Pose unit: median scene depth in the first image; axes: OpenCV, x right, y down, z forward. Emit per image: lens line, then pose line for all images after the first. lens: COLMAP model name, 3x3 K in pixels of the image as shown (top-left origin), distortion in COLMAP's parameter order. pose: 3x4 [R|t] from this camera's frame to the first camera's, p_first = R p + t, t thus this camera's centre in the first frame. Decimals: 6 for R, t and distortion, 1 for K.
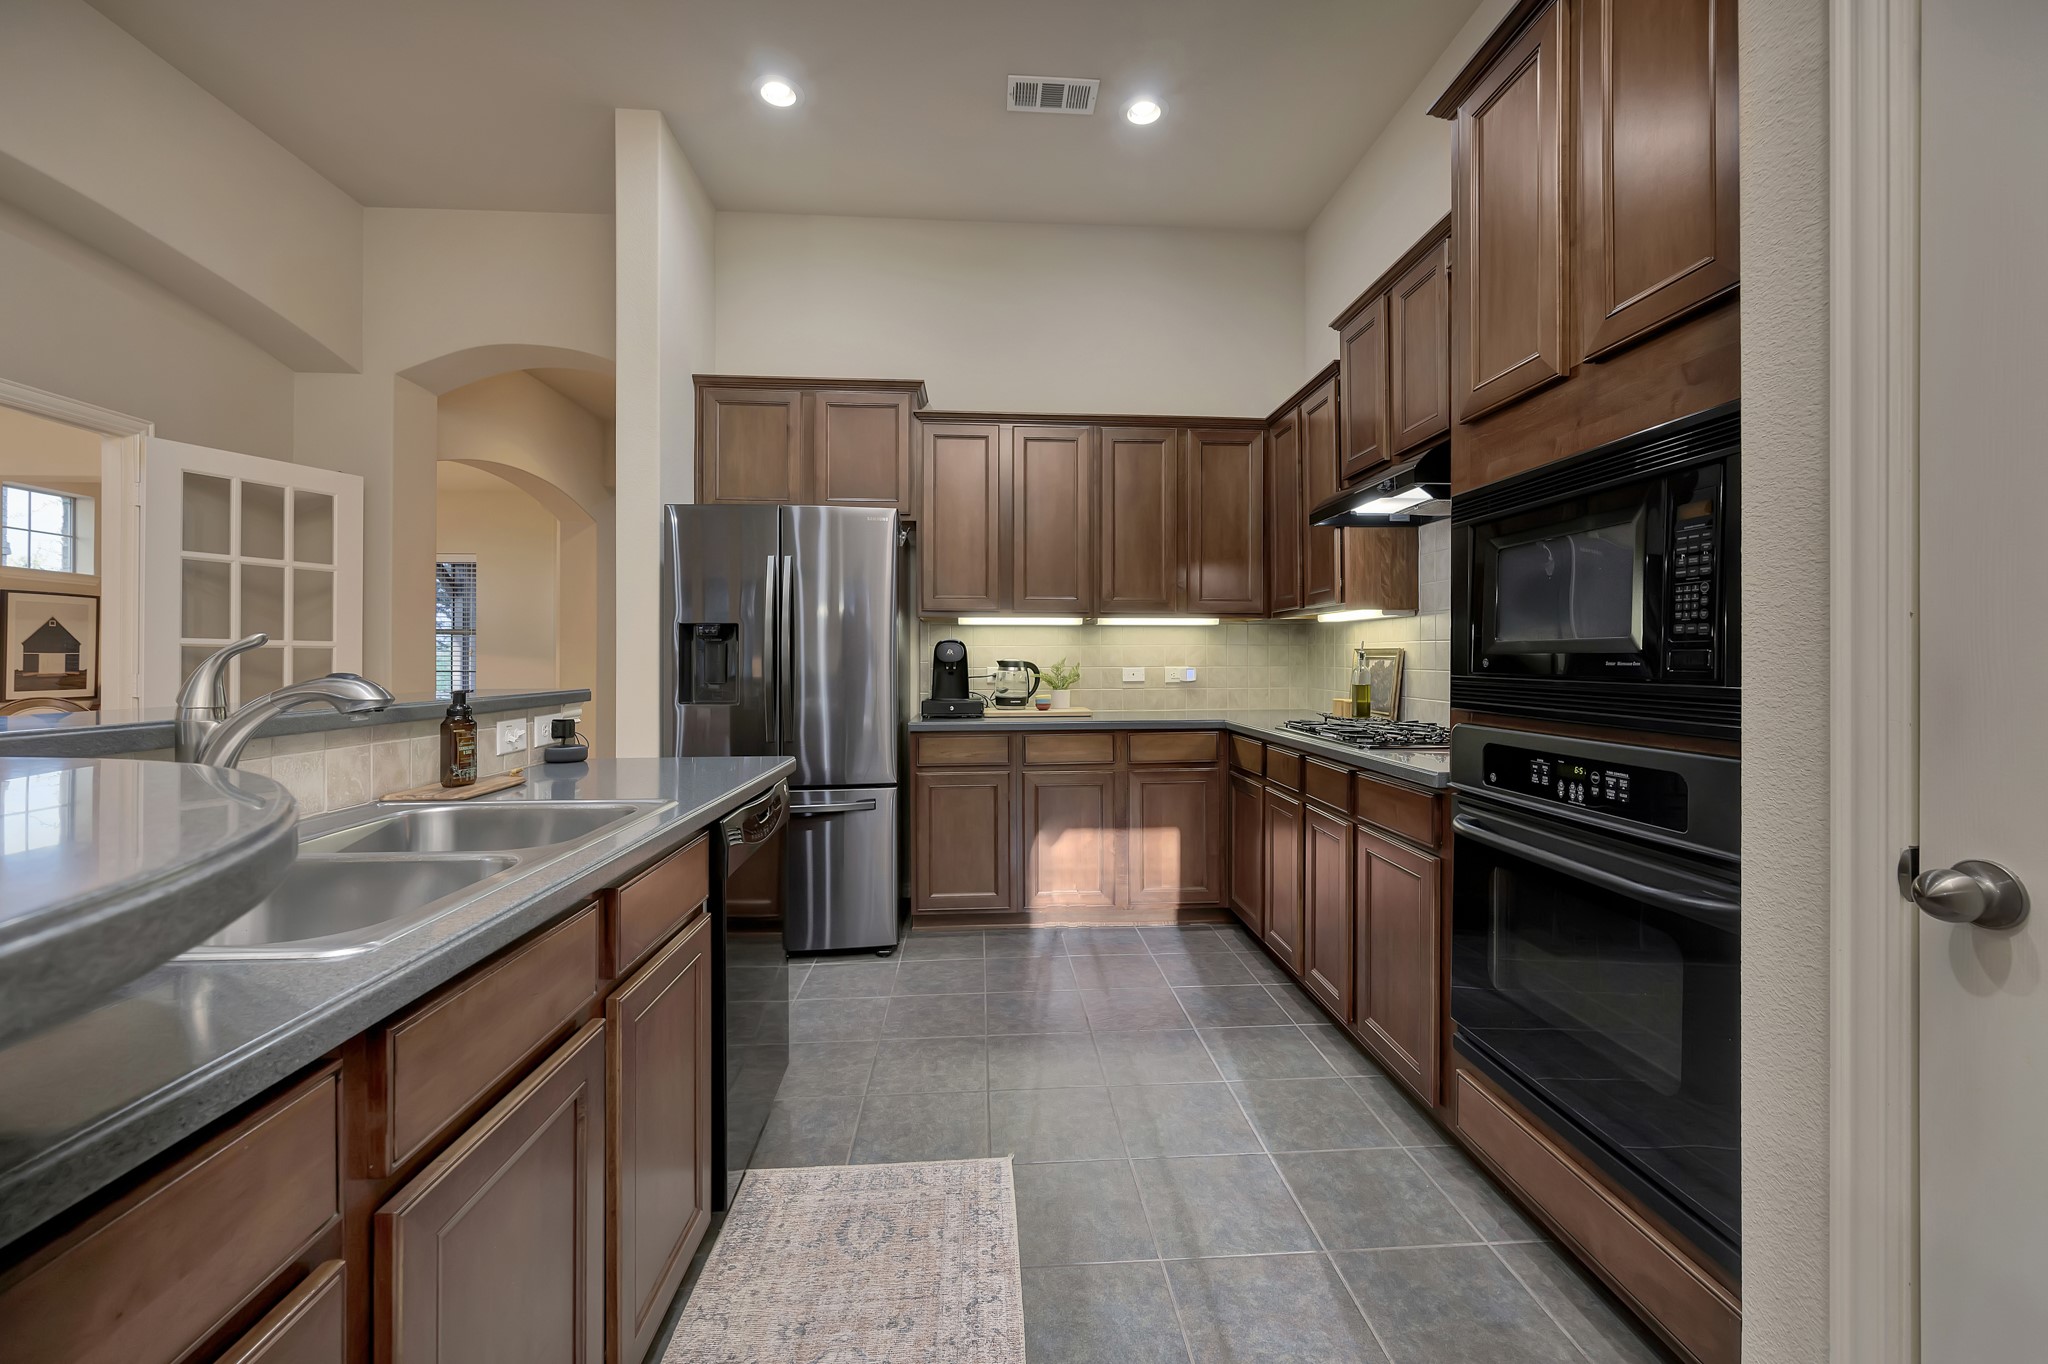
lens RADIAL K [[832.2, 0, 1040.3], [0, 832.2, 652.4], [0, 0, 1]] dist [-0.000118, -0.000068]
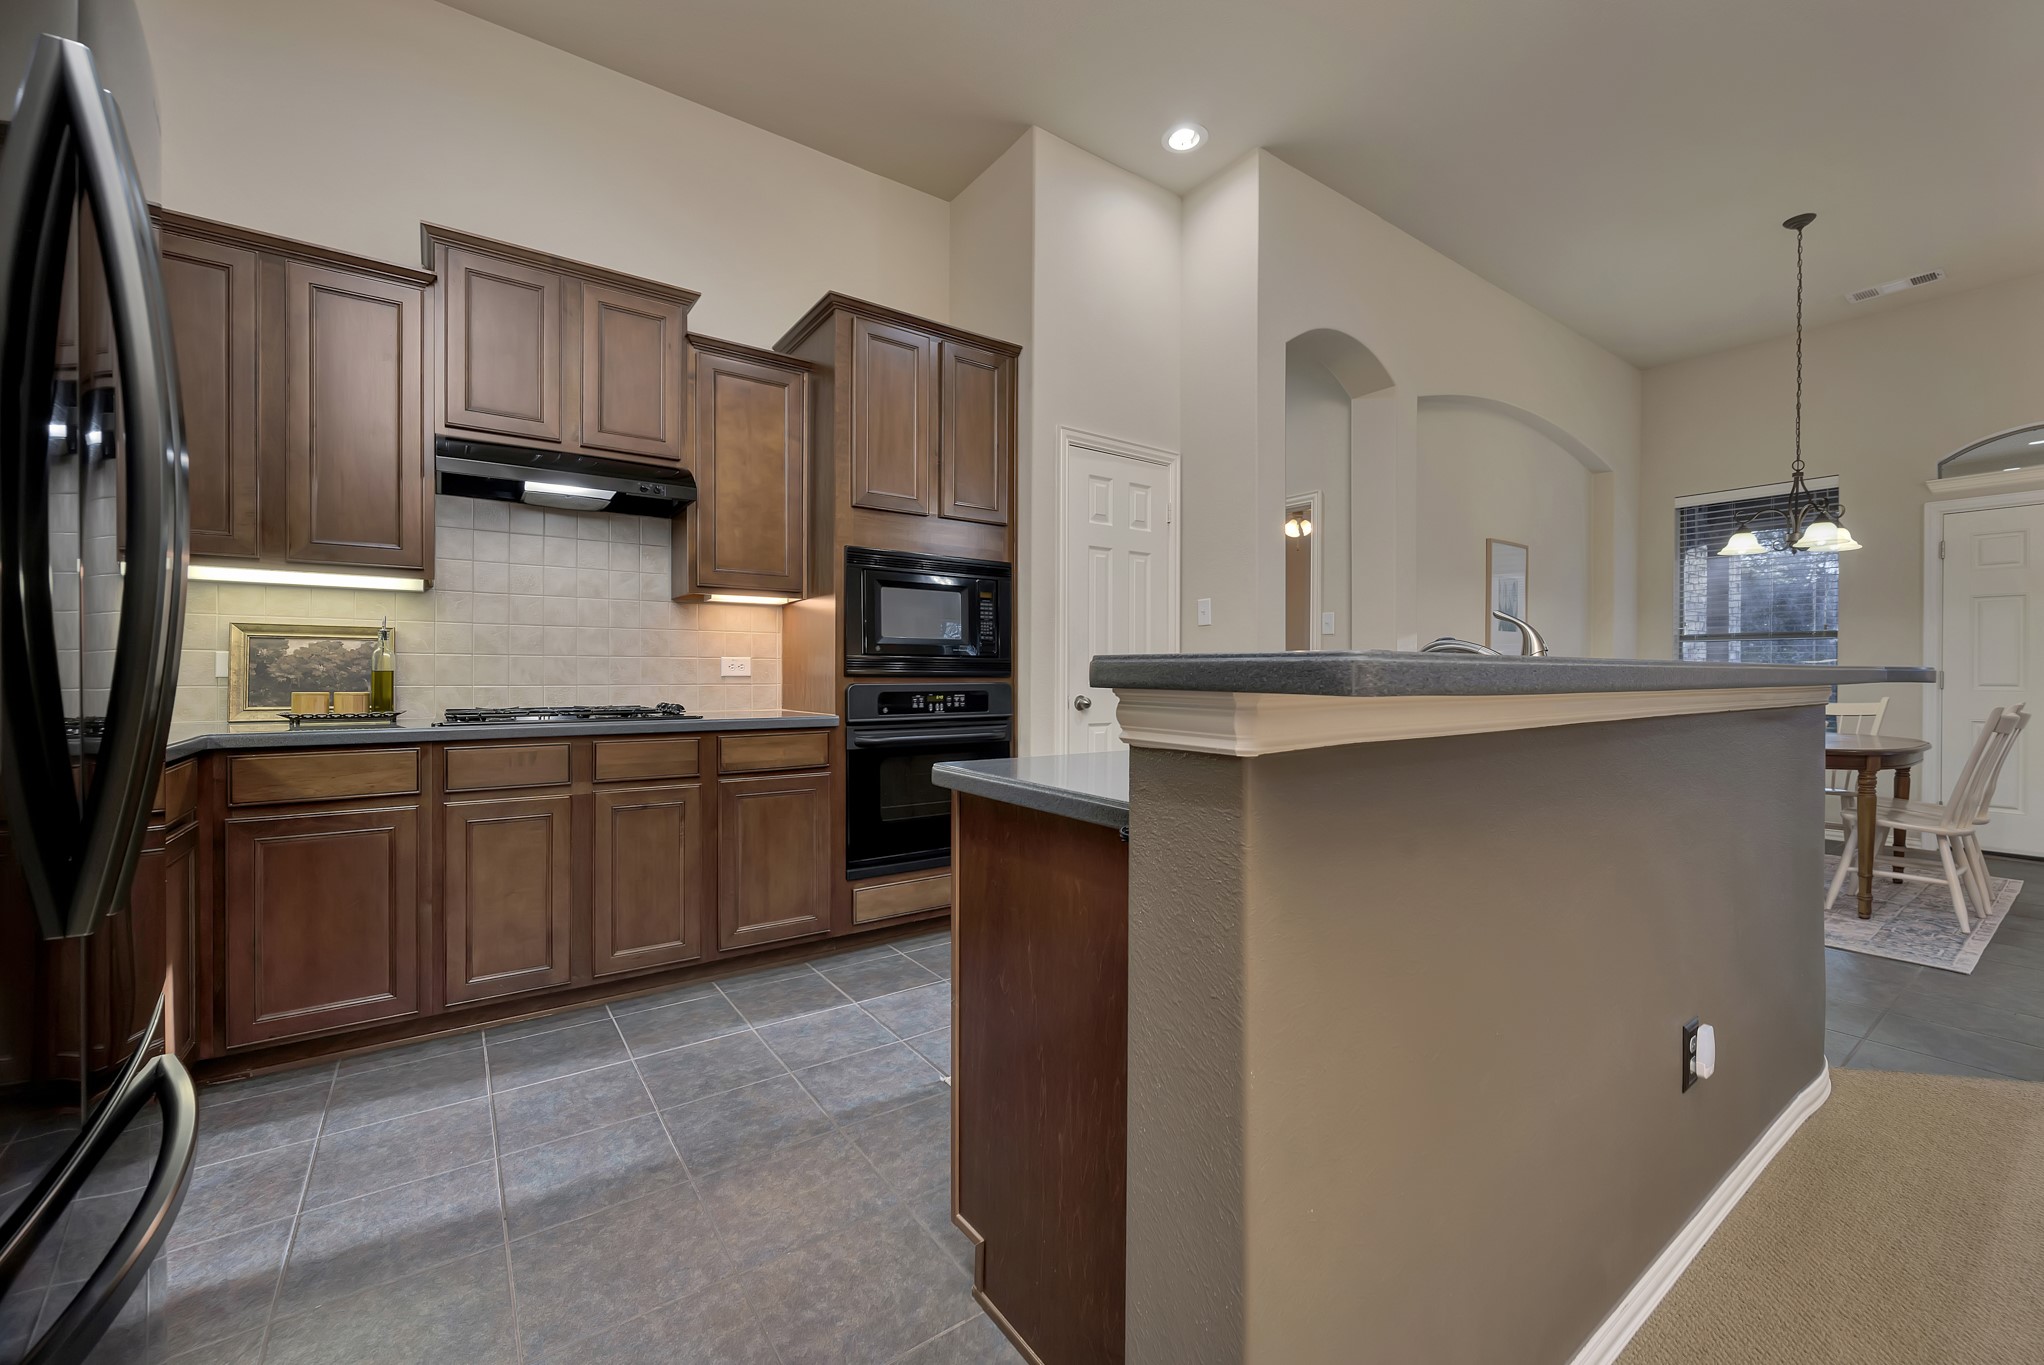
lens RADIAL K [[830.6, 0, 1038.2], [0, 830.6, 653.0], [0, 0, 1]] dist [-0.000118, -0.000068]
pose [[-0.532440, 0.013294, 0.846363, -0.591395], [-0.010890, 0.999686, -0.022553, 0.029685], [-0.846398, -0.021225, -0.532128, 0.836639]]
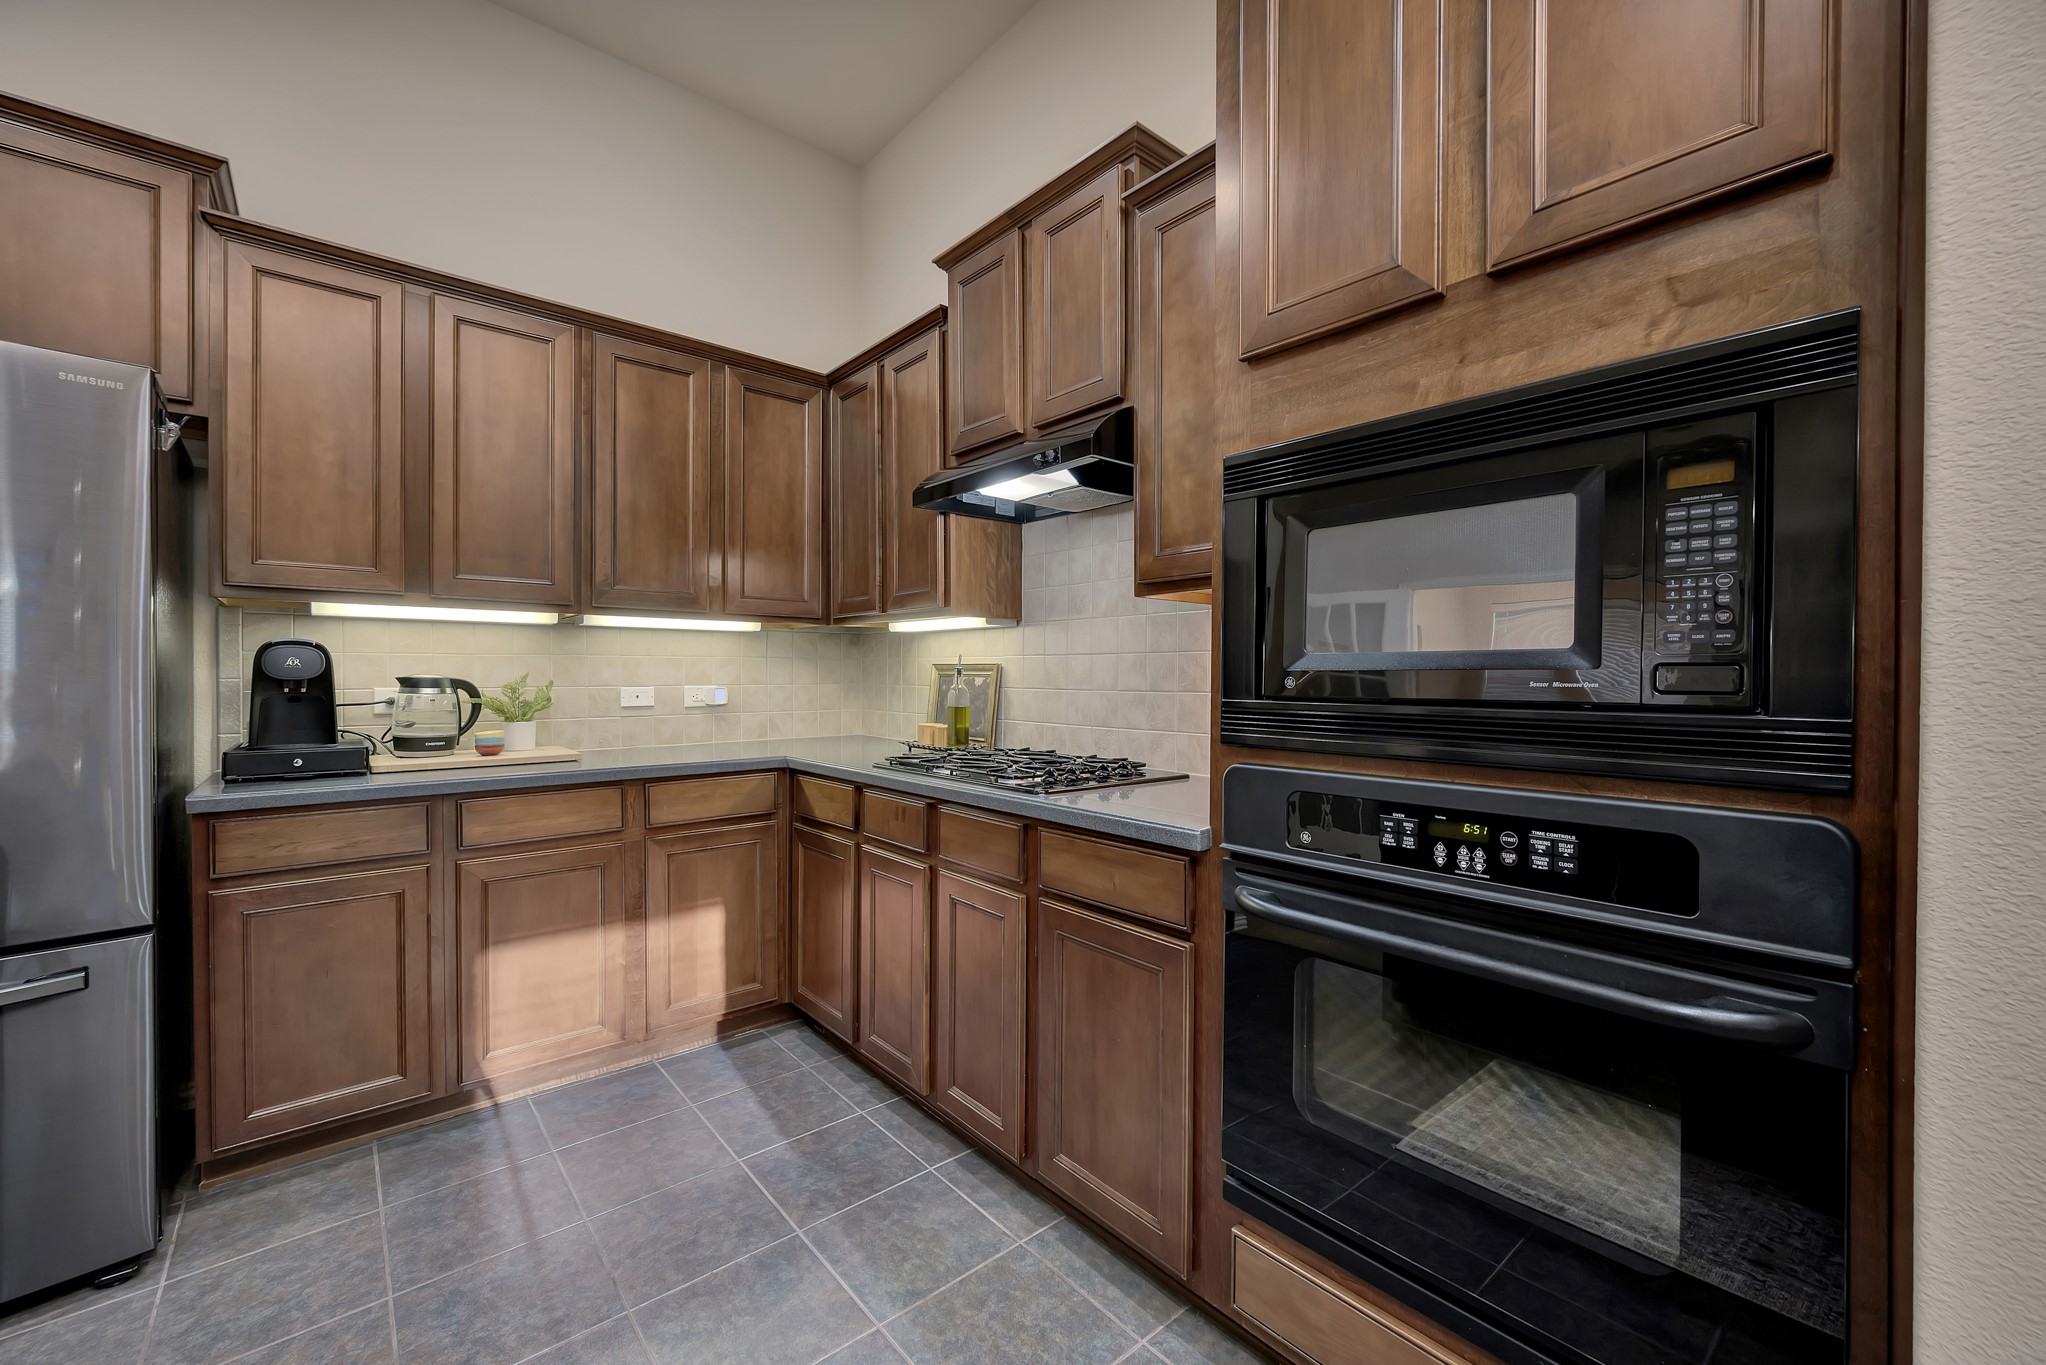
lens RADIAL K [[812.4, 0, 1040.0], [0, 812.4, 679.2], [0, 0, 1]] dist [-0.001785, -0.000044]
pose [[0.798102, -0.000045, 0.602522, -0.038893], [-0.007626, 0.999919, 0.010176, 0.002005], [-0.602474, -0.012717, 0.798037, 0.280466]]
